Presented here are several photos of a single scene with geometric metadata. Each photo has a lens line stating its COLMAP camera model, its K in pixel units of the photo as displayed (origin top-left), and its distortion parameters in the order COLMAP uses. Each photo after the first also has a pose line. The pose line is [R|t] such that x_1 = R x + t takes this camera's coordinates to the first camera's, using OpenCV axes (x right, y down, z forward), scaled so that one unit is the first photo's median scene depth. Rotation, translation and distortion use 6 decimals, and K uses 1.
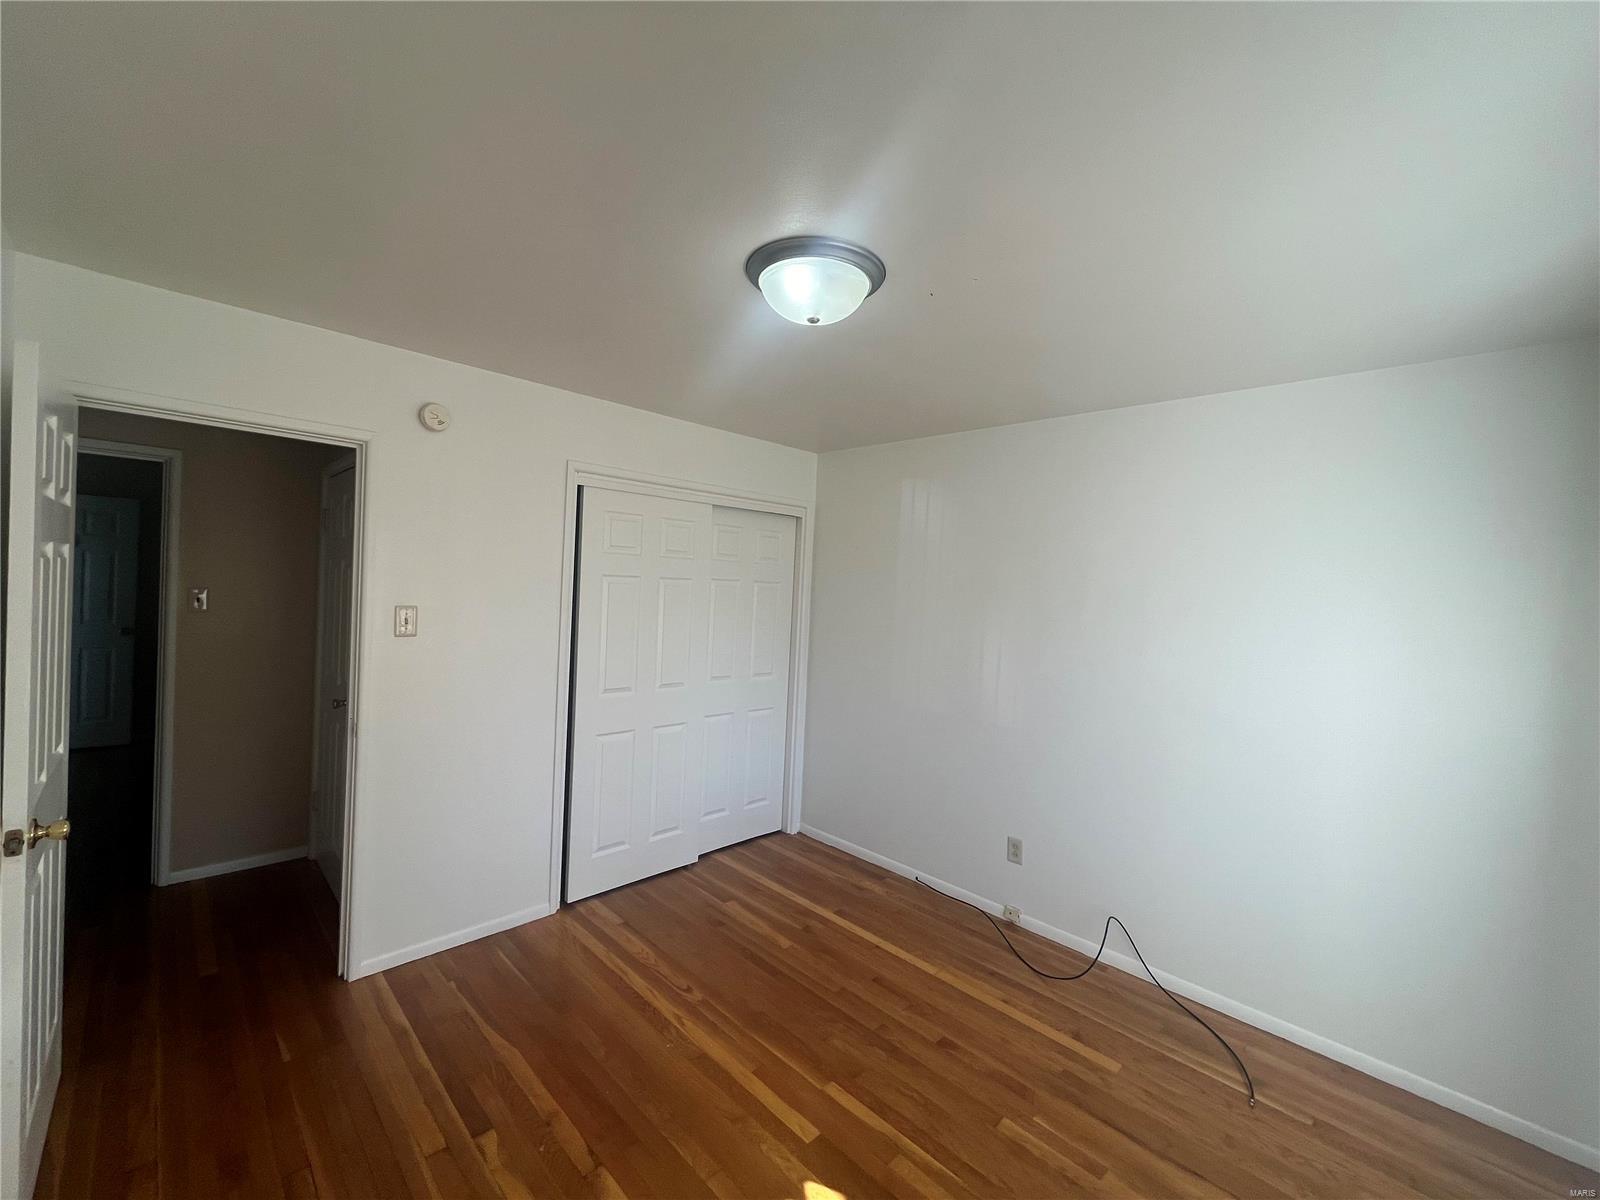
lens RADIAL K [[652.2, 0, 800.0], [0, 652.2, 600.0], [0, 0, 1]] dist [-0.001495, -0.000007]
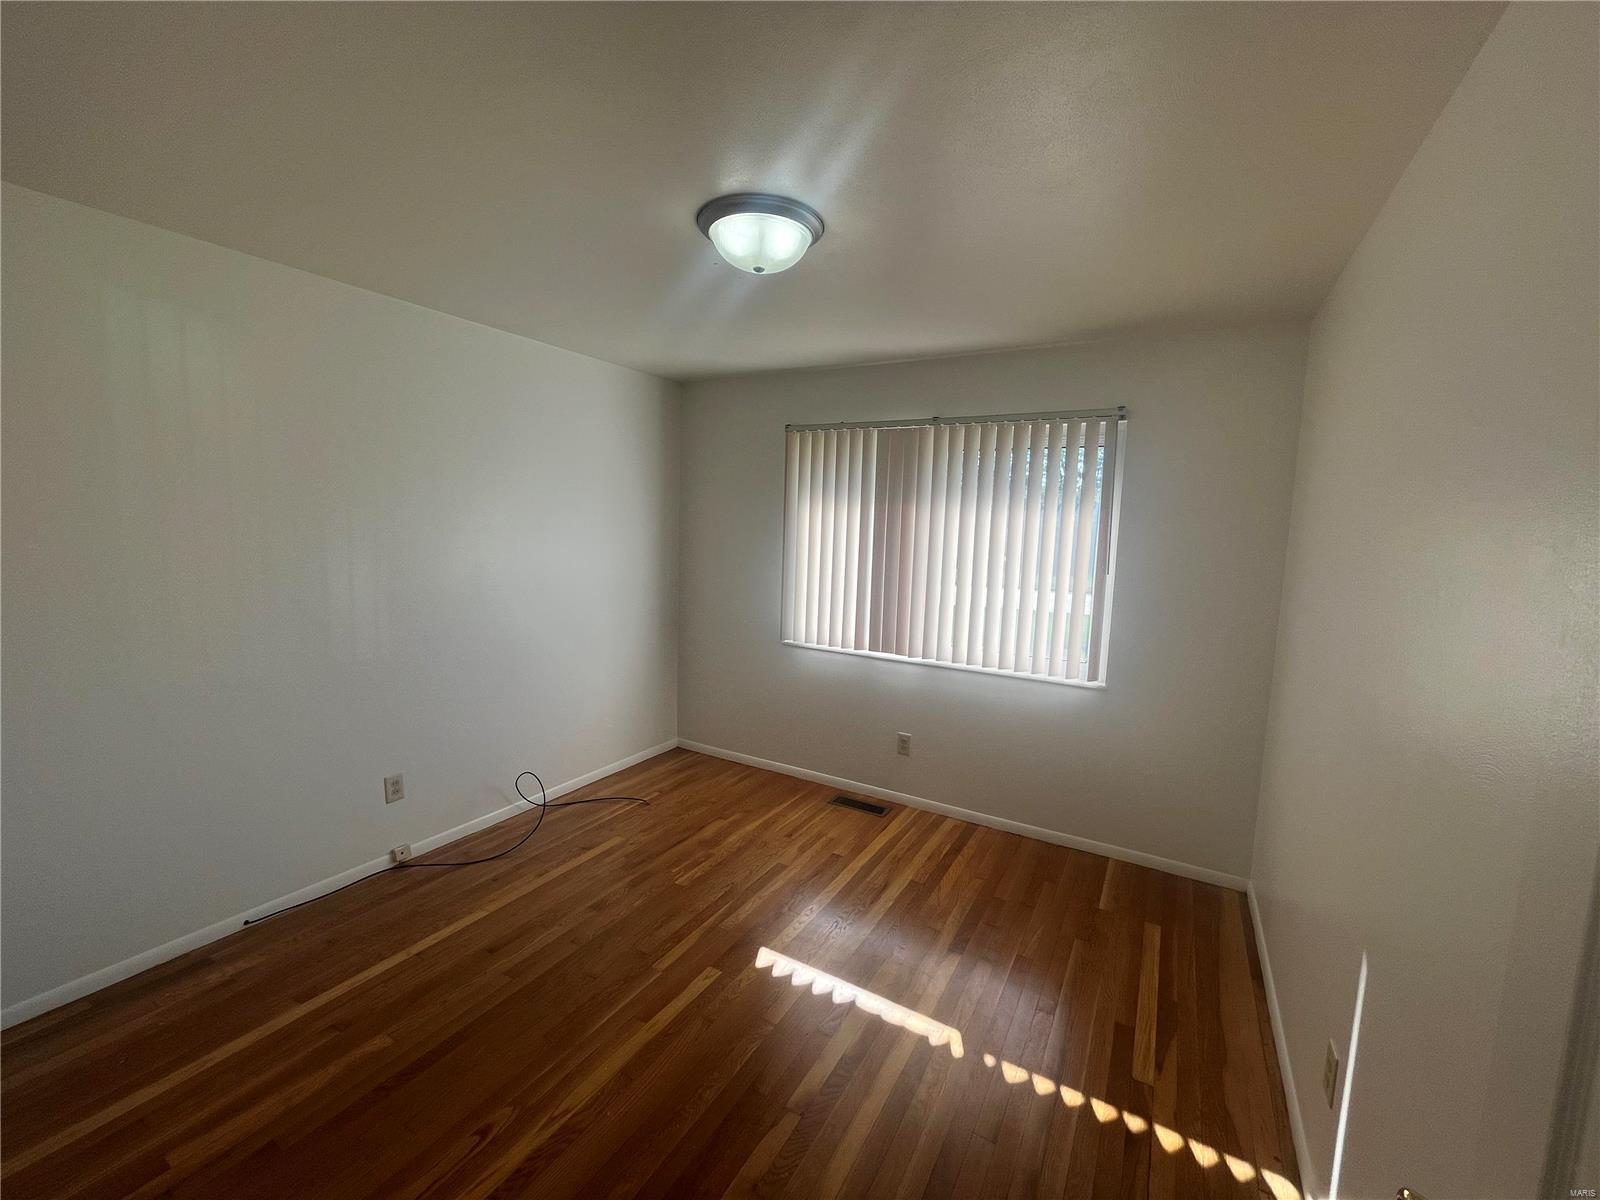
lens RADIAL K [[652.2, 0, 800.0], [0, 652.2, 600.0], [0, 0, 1]] dist [-0.001495, -0.000007]
pose [[-0.255238, -0.165685, 0.952577, -0.852322], [-0.017874, 0.985849, 0.166683, -0.045708], [-0.966713, 0.025517, -0.254588, 0.916704]]
